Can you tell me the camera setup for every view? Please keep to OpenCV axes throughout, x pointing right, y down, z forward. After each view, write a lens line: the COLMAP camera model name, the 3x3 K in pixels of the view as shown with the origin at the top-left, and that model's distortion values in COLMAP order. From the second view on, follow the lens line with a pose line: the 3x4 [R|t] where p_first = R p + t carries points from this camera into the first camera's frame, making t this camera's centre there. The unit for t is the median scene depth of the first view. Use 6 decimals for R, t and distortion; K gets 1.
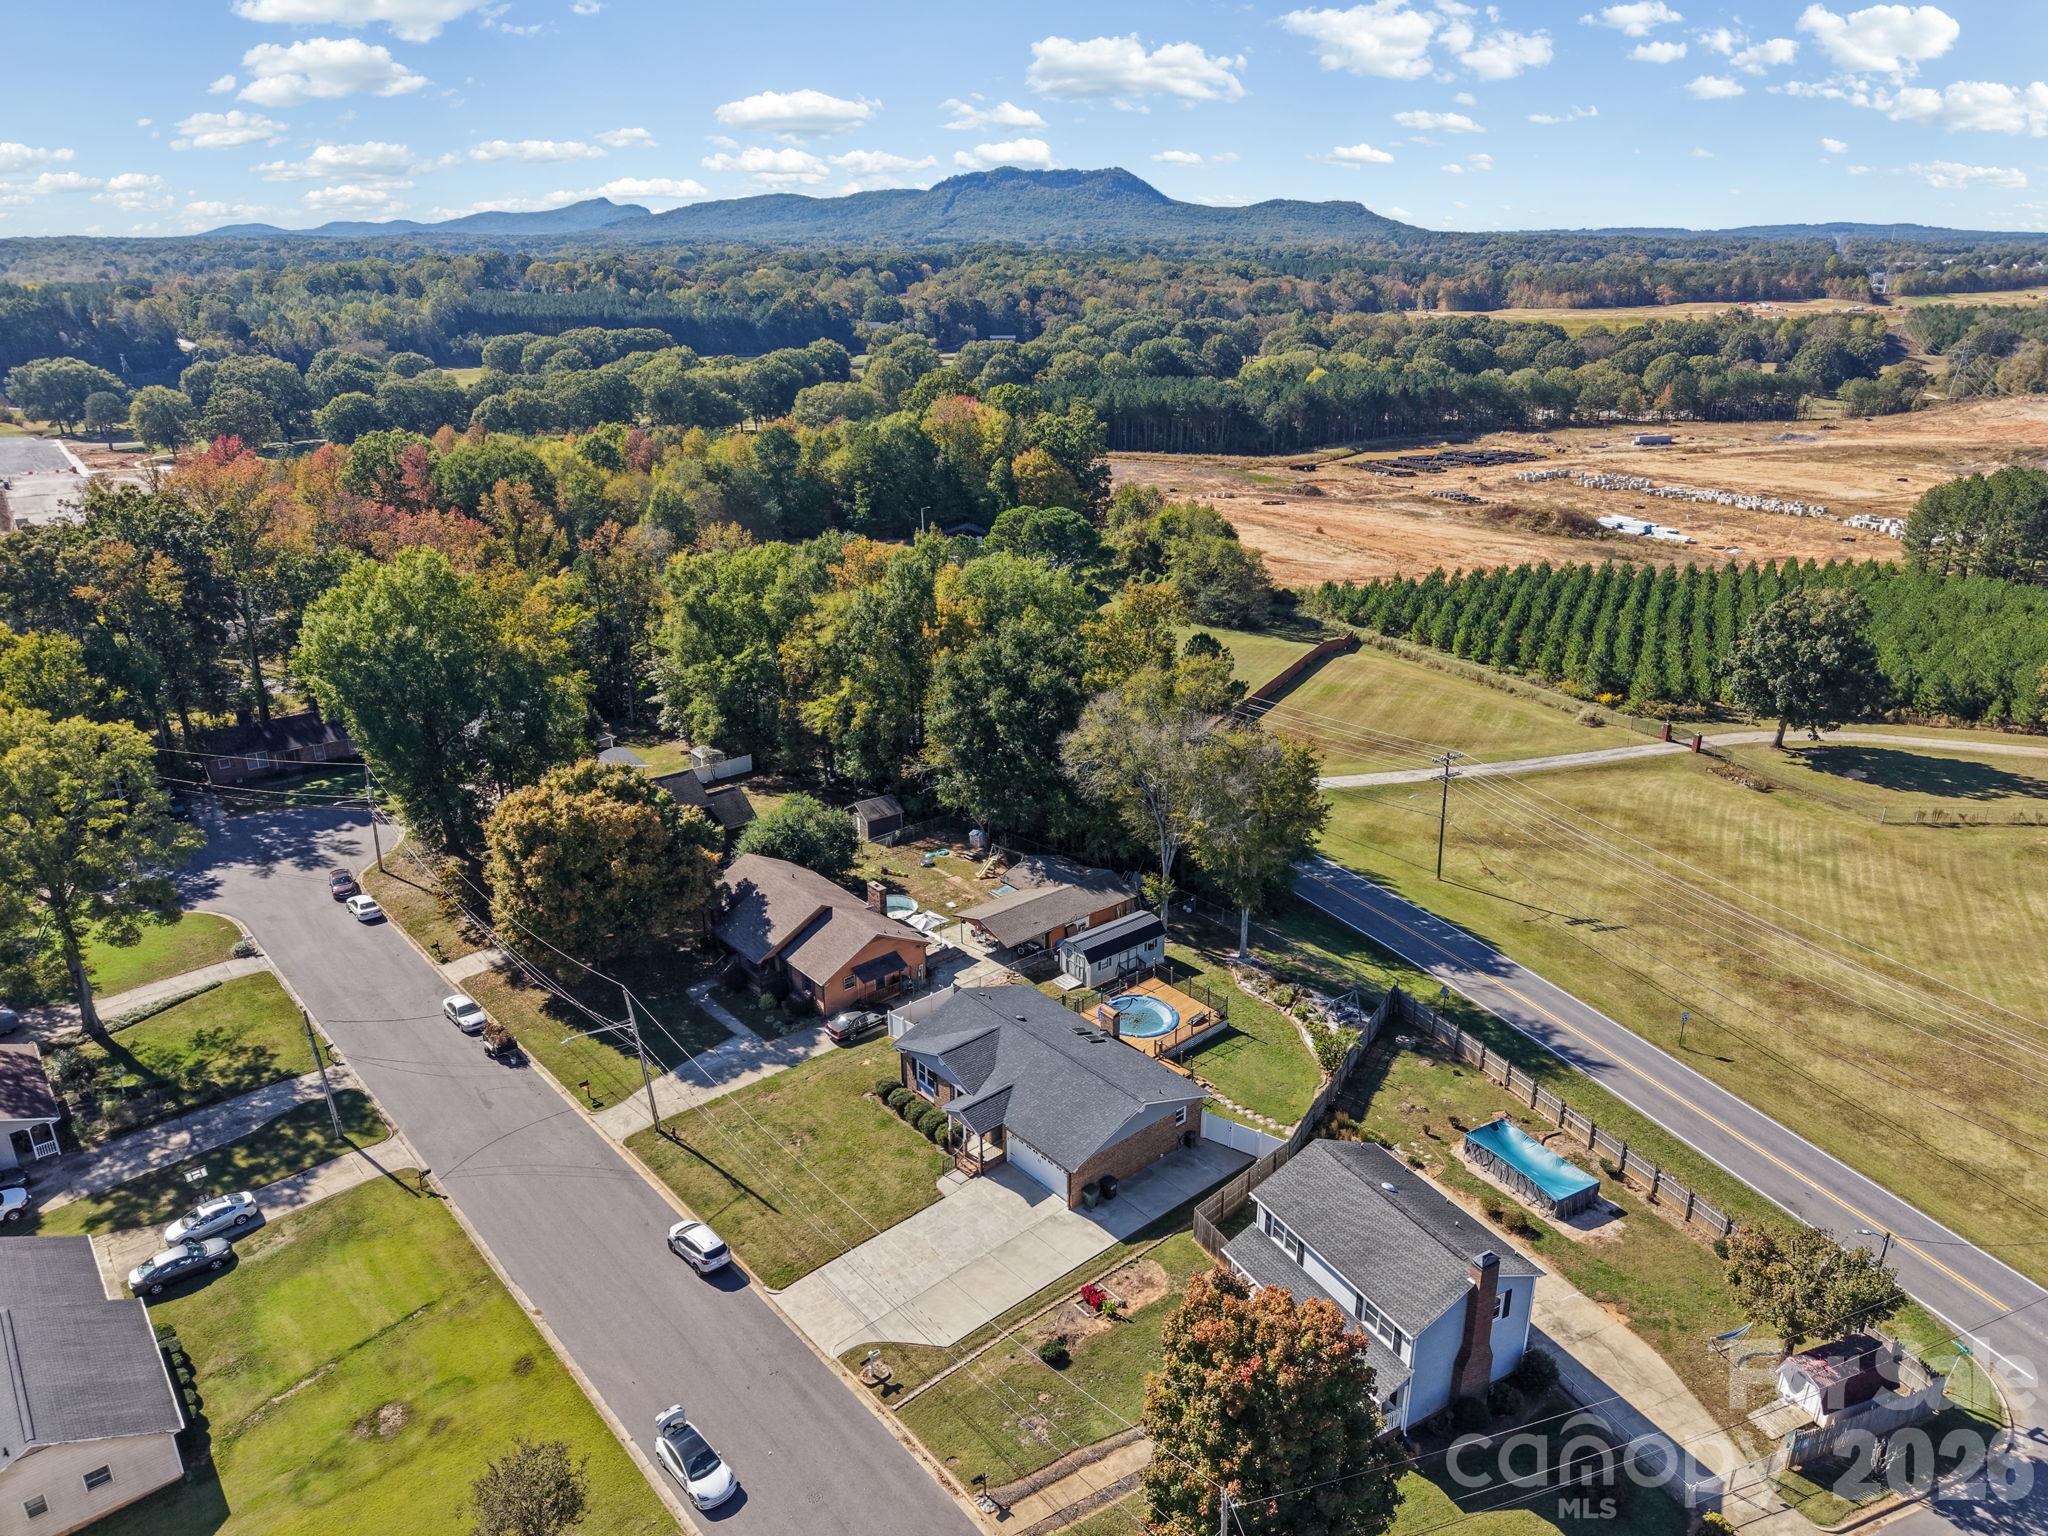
lens RADIAL K [[1386.9, 0, 1024.0], [0, 1386.9, 768.0], [0, 0, 1]] dist [0.027269, -0.029146]
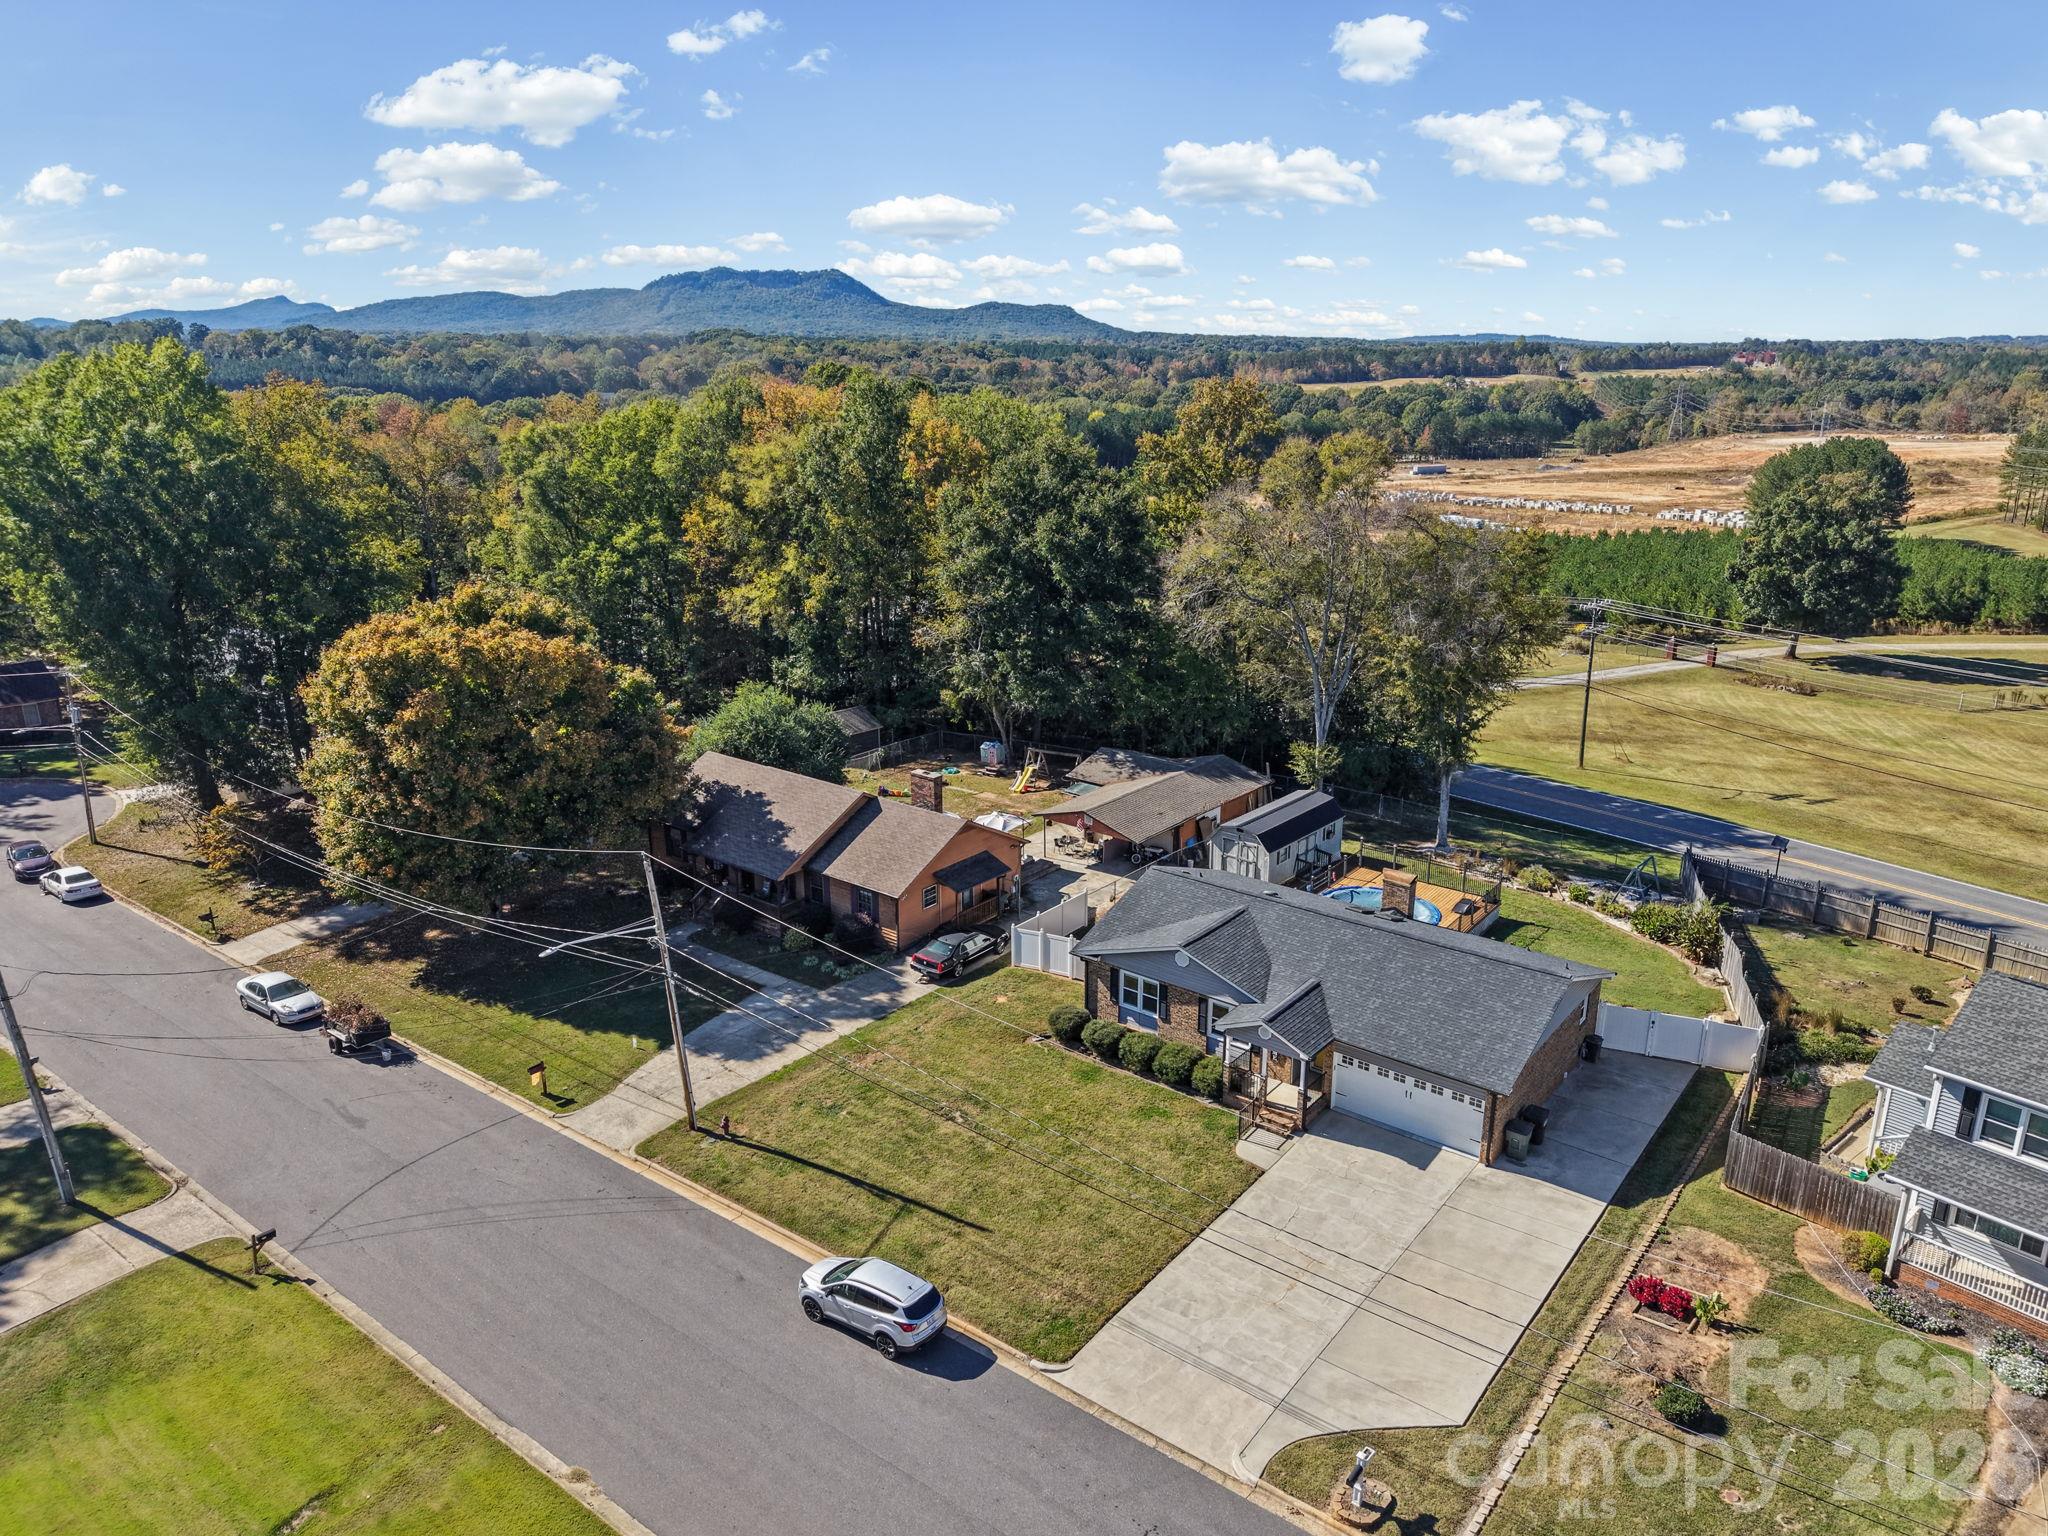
lens RADIAL K [[1392.5, 0, 1024.0], [0, 1392.5, 768.0], [0, 0, 1]] dist [0.026177, -0.026805]
pose [[0.981149, -0.051492, 0.186266, -0.168003], [0.064561, 0.995808, -0.064793, 0.117651], [-0.182149, 0.075597, 0.980361, 0.299827]]
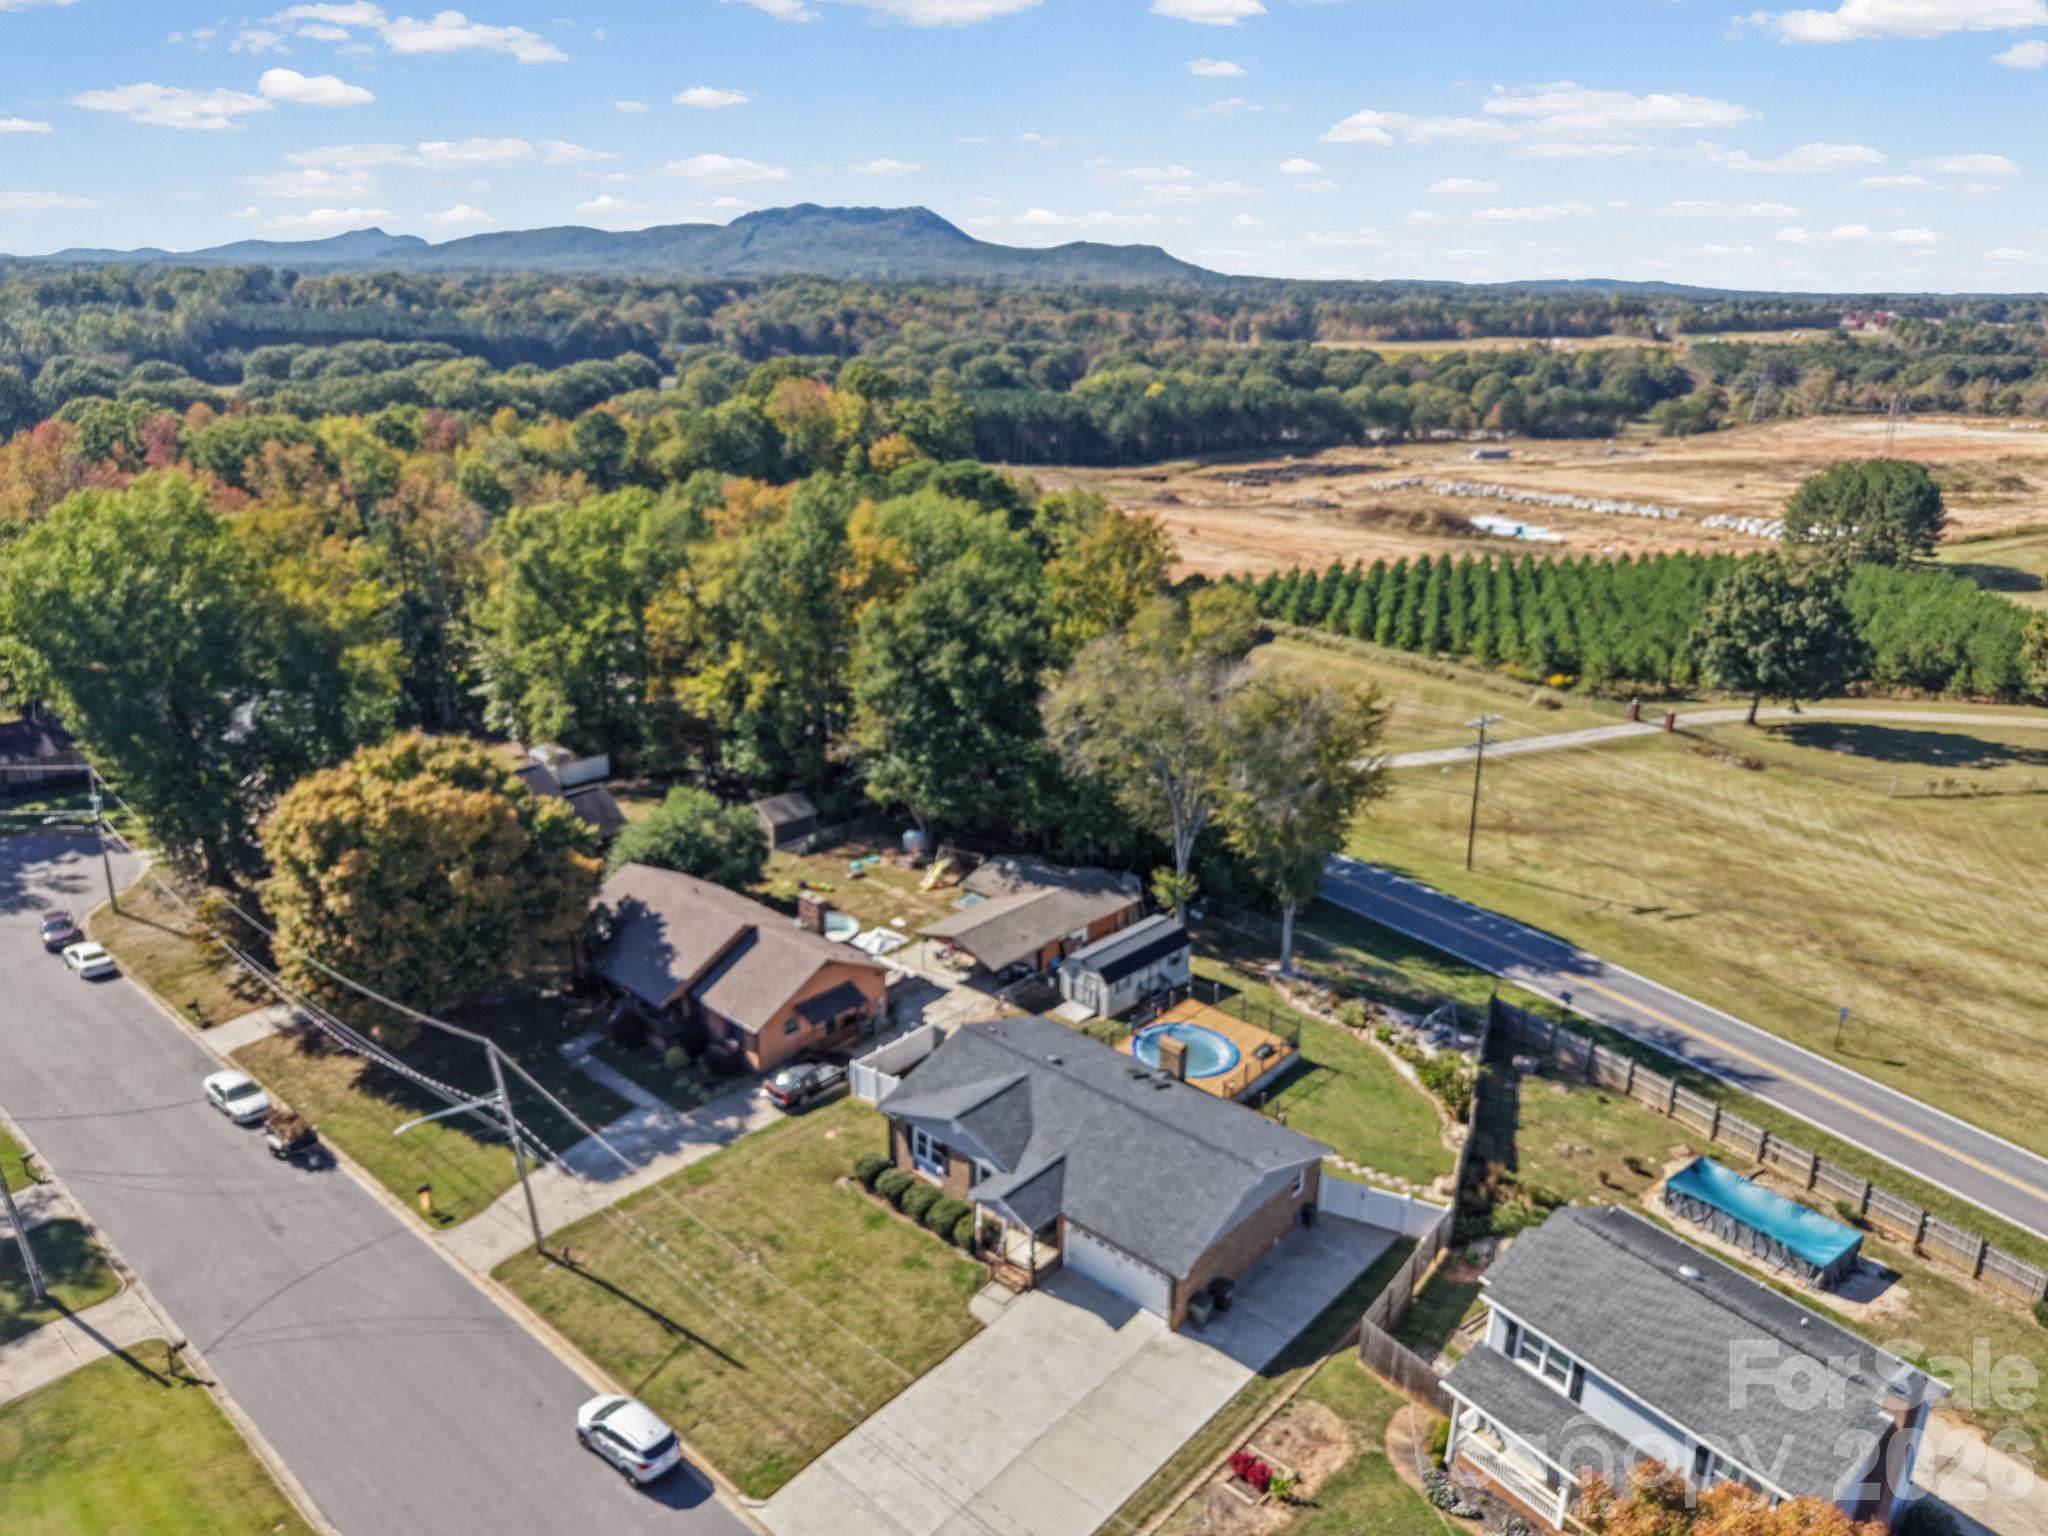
lens RADIAL K [[1411.7, 0, 1024.0], [0, 1411.7, 768.0], [0, 0, 1]] dist [-0.000465, -0.001710]
pose [[0.991012, -0.027397, 0.130940, -0.082007], [0.031472, 0.999079, -0.029151, 0.036927], [-0.130021, 0.033010, 0.990962, 0.200905]]
